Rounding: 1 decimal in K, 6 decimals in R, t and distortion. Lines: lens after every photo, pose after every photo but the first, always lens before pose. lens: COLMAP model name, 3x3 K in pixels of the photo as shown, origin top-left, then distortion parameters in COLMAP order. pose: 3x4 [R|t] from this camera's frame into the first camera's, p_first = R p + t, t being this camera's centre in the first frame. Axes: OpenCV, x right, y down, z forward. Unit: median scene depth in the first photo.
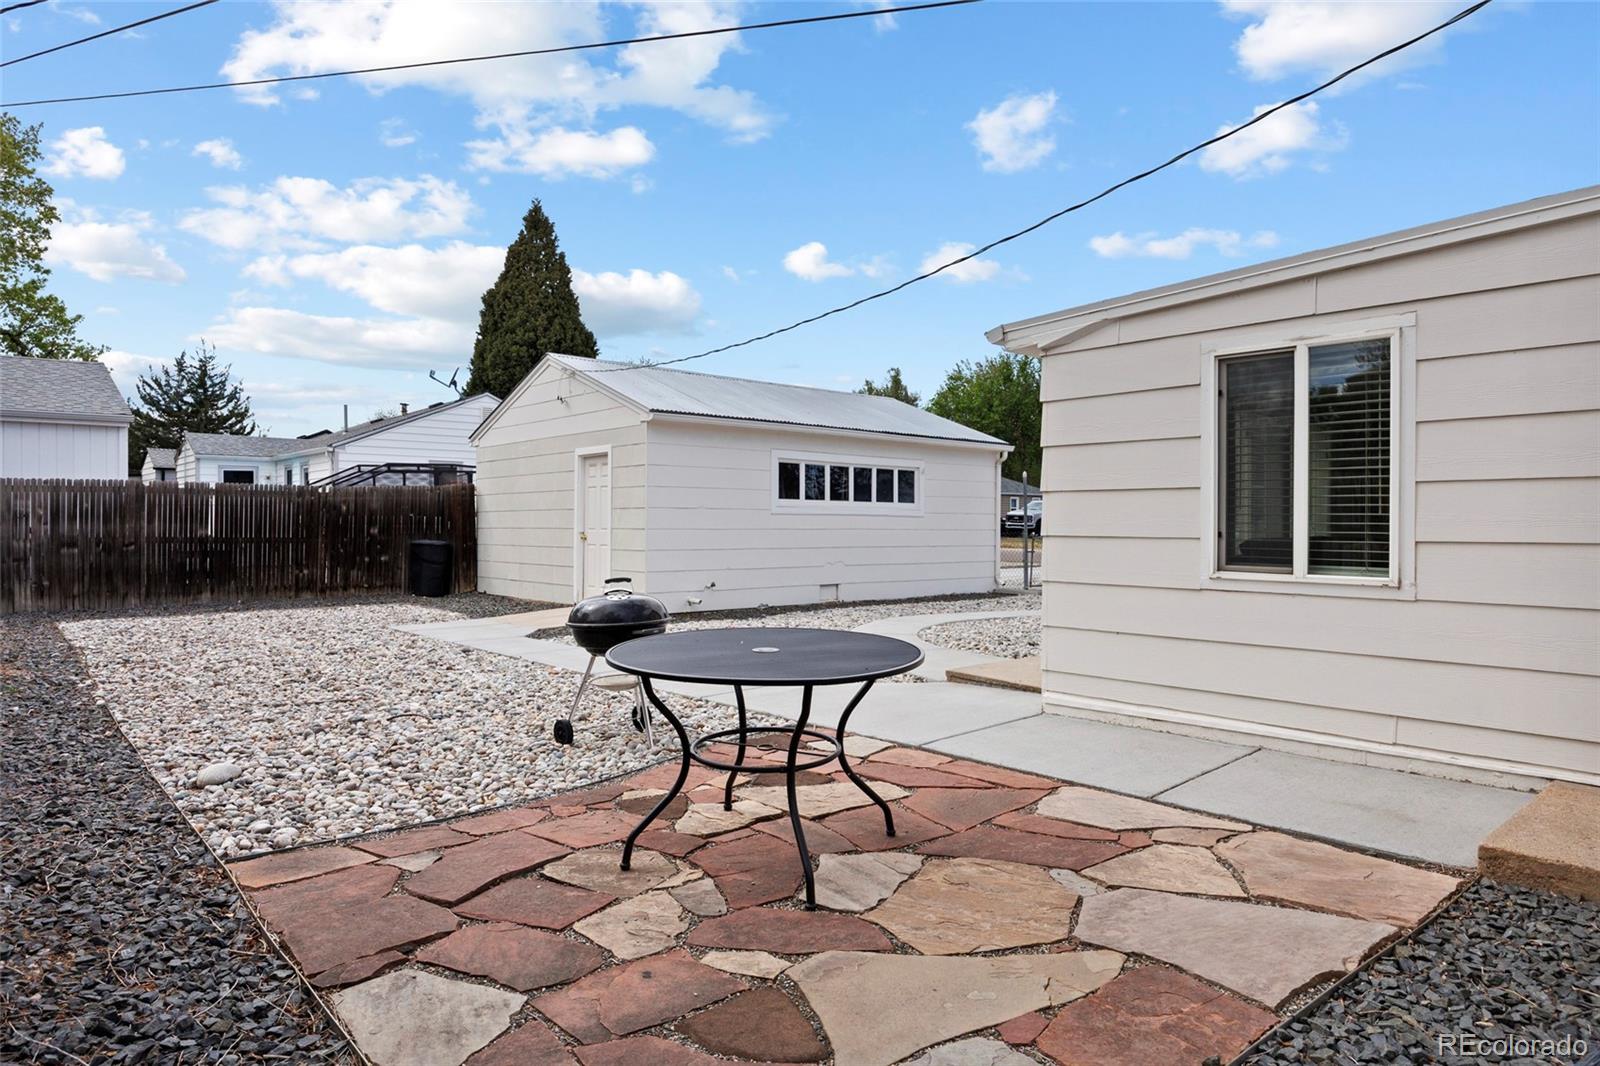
lens RADIAL K [[990.4, 0, 800.0], [0, 990.4, 533.0], [0, 0, 1]] dist [-0.001443, -0.000010]
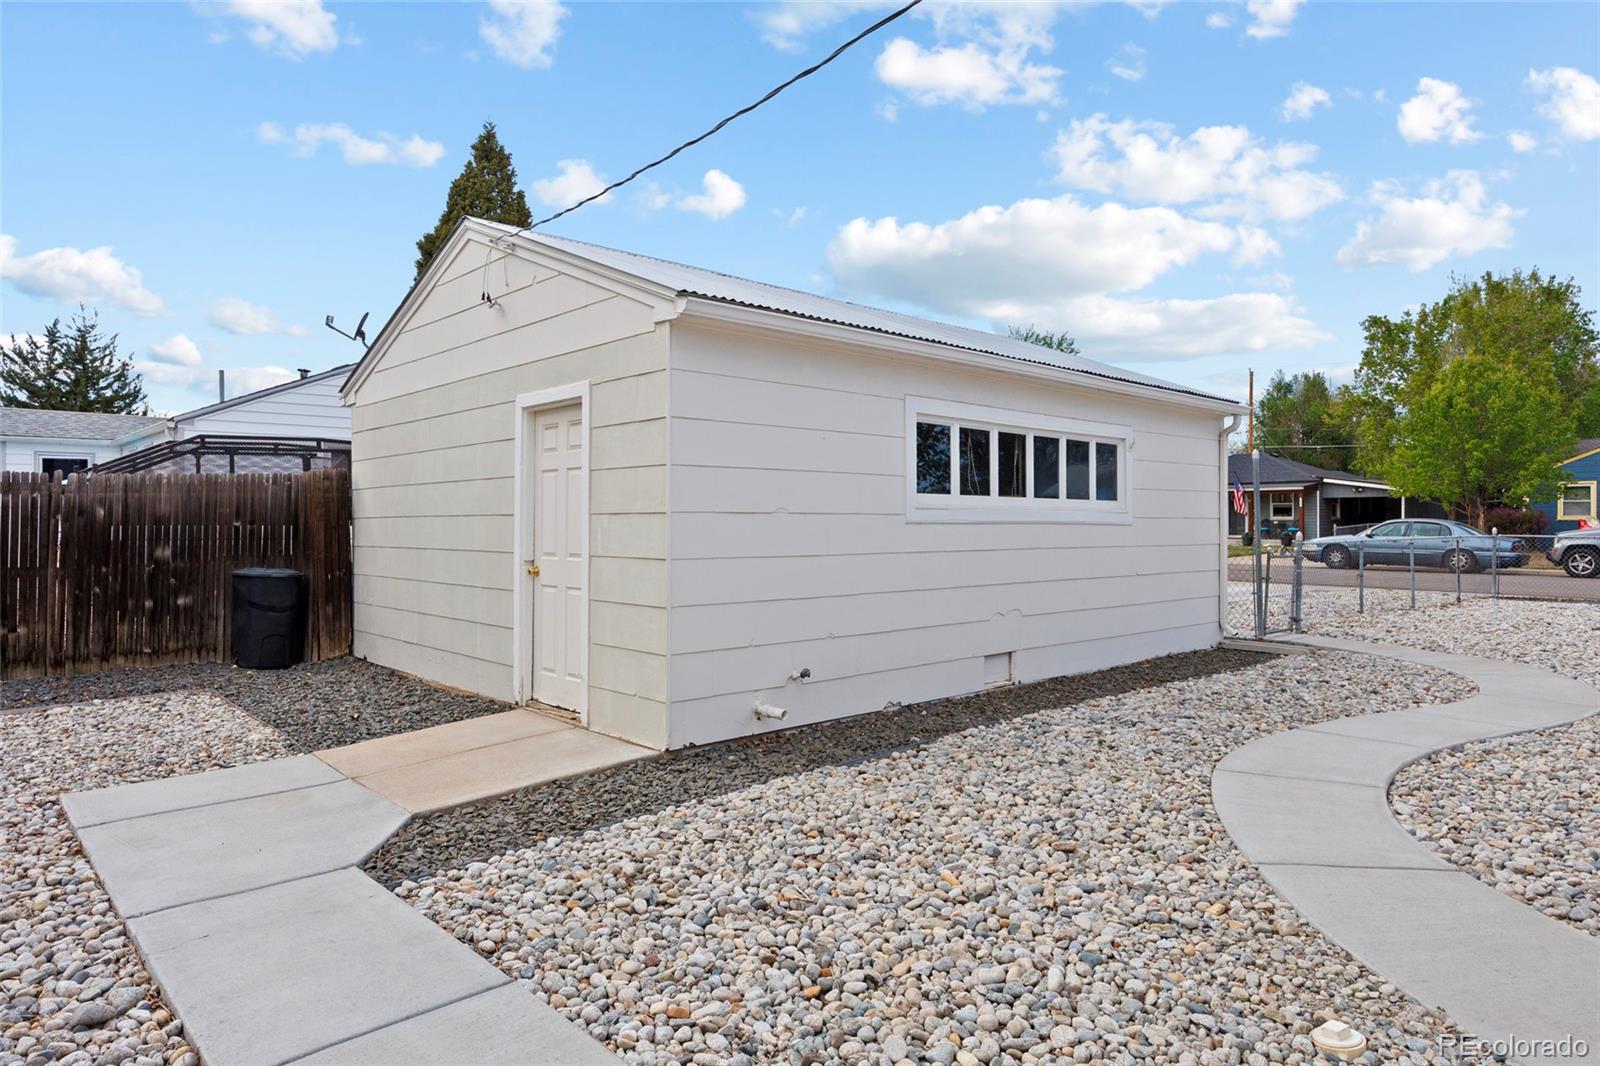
lens RADIAL K [[976.0, 0, 800.1], [0, 976.0, 514.4], [0, 0, 1]] dist [-0.020162, -0.001209]
pose [[0.999405, -0.003455, 0.034328, -0.088529], [0.004038, 0.999849, -0.016928, -0.013439], [-0.034264, 0.017057, 0.999267, 0.443753]]
